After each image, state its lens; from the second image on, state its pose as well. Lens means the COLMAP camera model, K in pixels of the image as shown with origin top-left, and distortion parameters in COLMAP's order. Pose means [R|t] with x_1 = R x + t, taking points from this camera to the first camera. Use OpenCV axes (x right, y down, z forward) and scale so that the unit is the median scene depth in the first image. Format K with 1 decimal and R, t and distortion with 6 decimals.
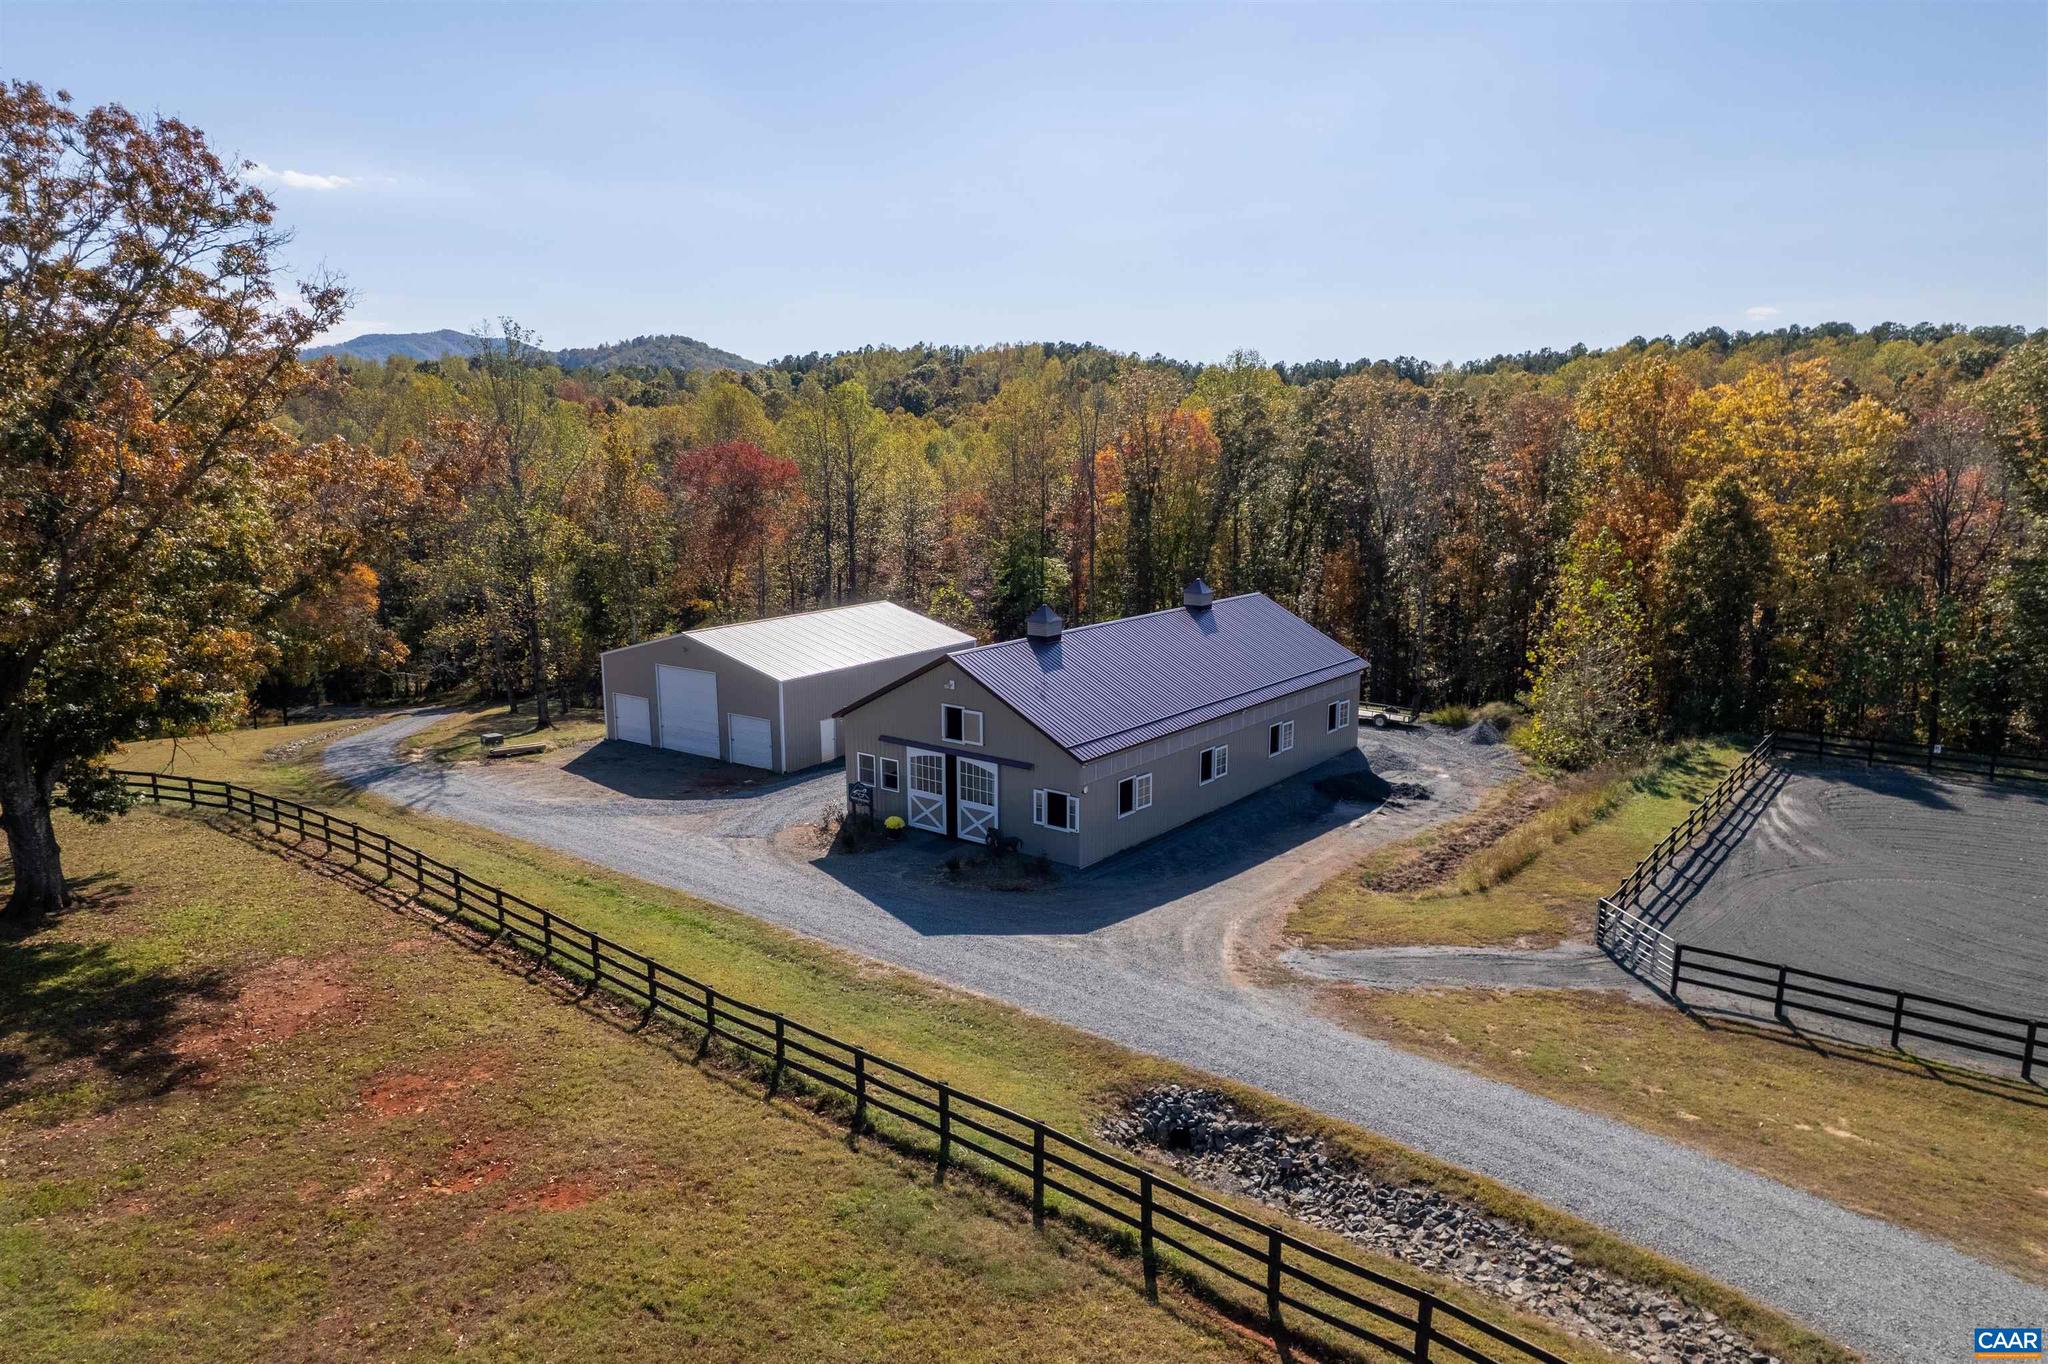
lens RADIAL K [[1315.8, 0, 1024.0], [0, 1315.8, 682.0], [0, 0, 1]] dist [-0.070044, 0.058631]
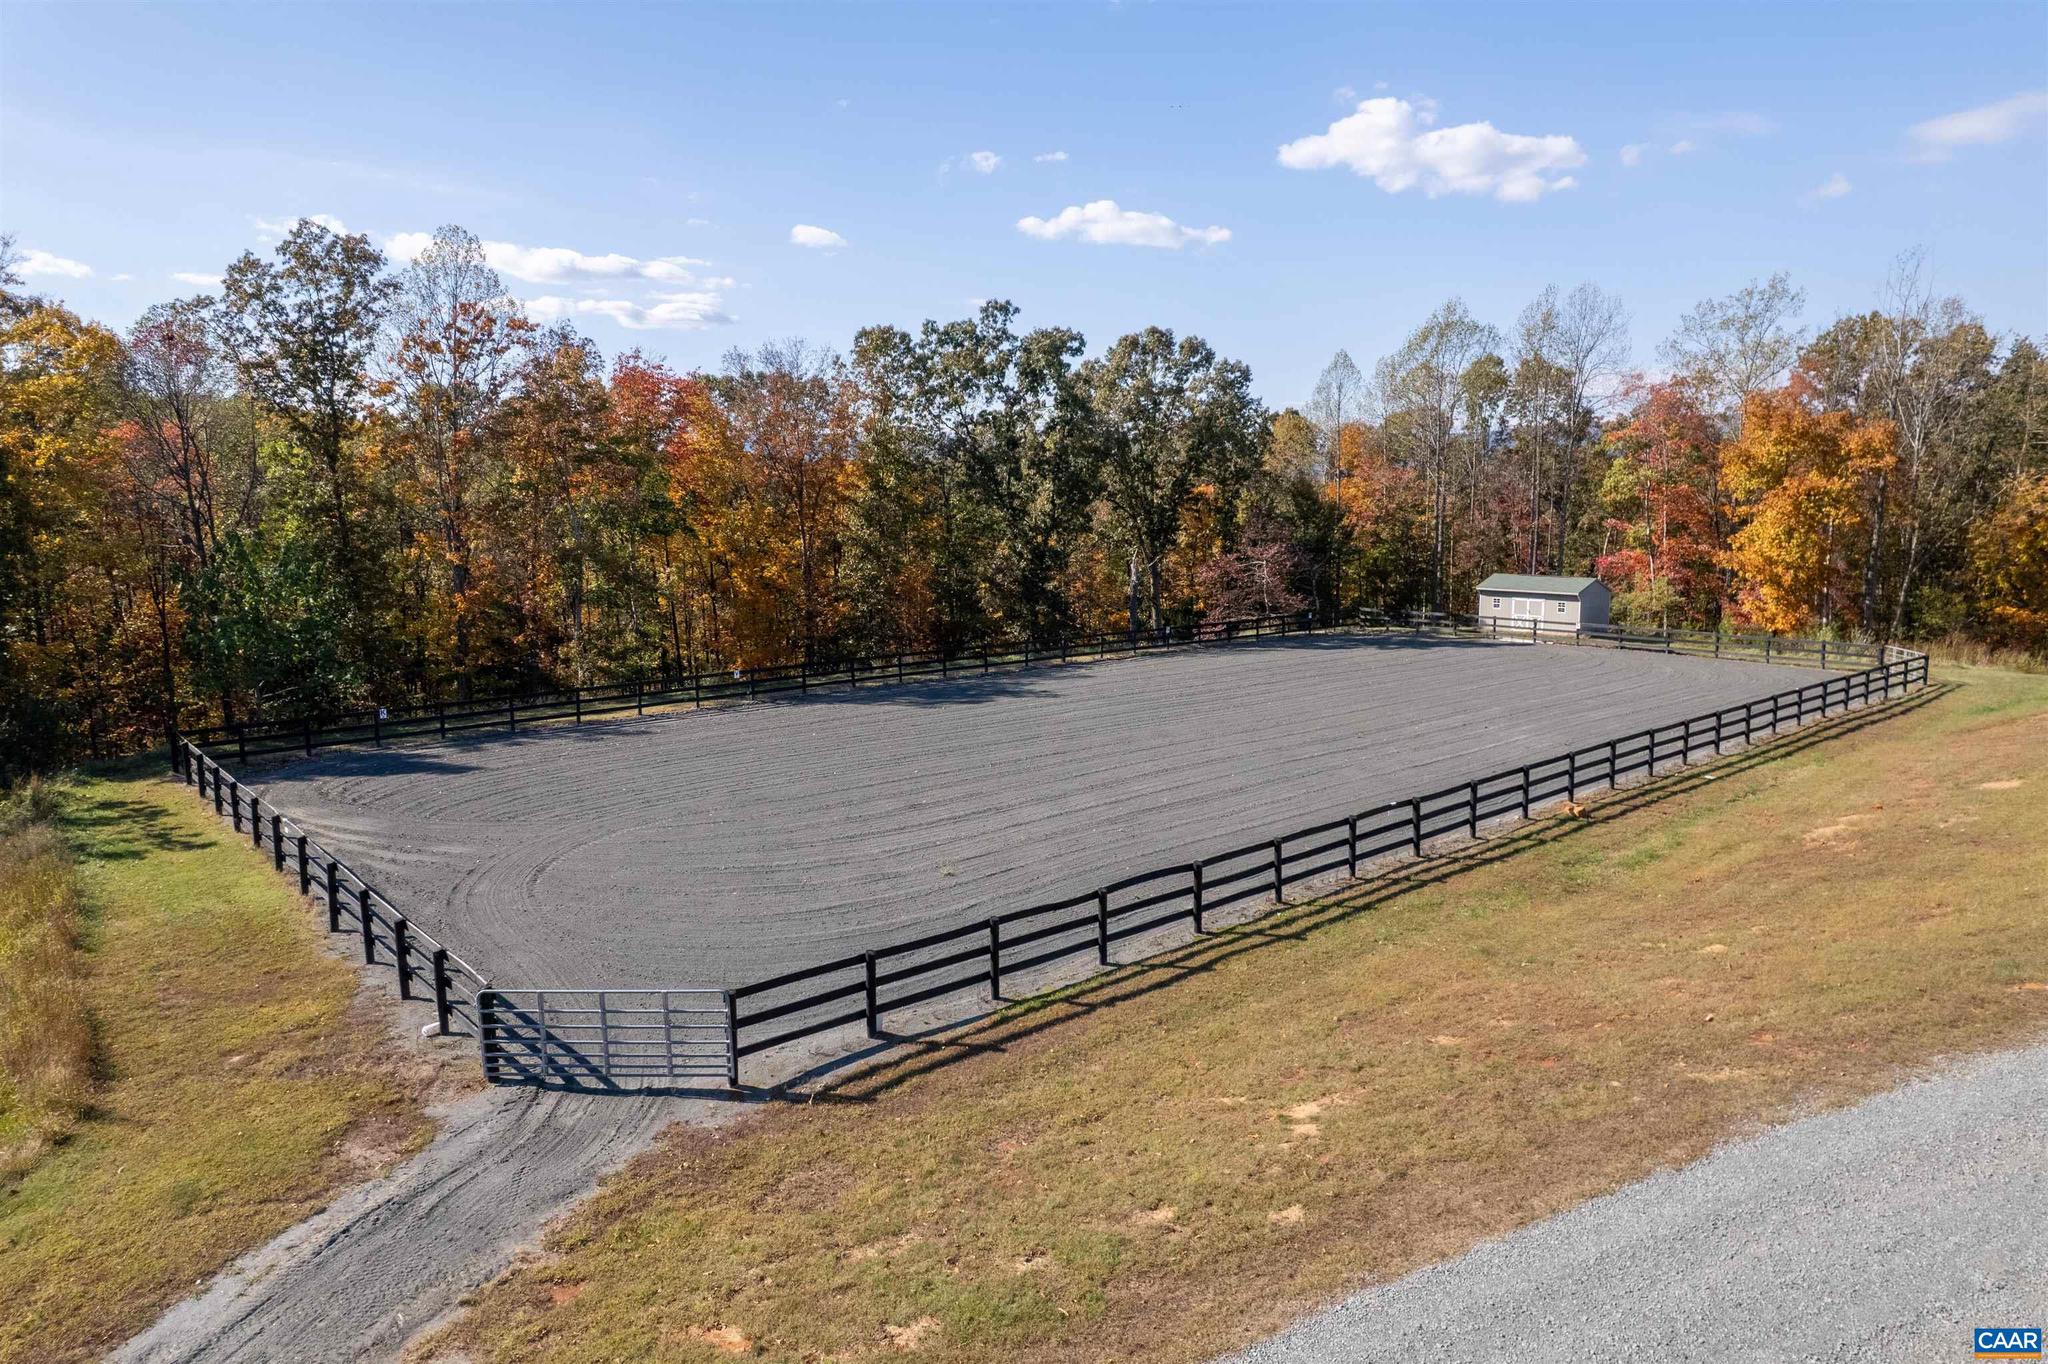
lens RADIAL K [[1315.8, 0, 1024.0], [0, 1315.8, 682.0], [0, 0, 1]] dist [-0.070044, 0.058631]
pose [[0.175692, -0.131205, 0.975663, 0.016448], [0.188033, 0.977305, 0.097566, 0.047412], [-0.966321, 0.166315, 0.196375, 0.754279]]
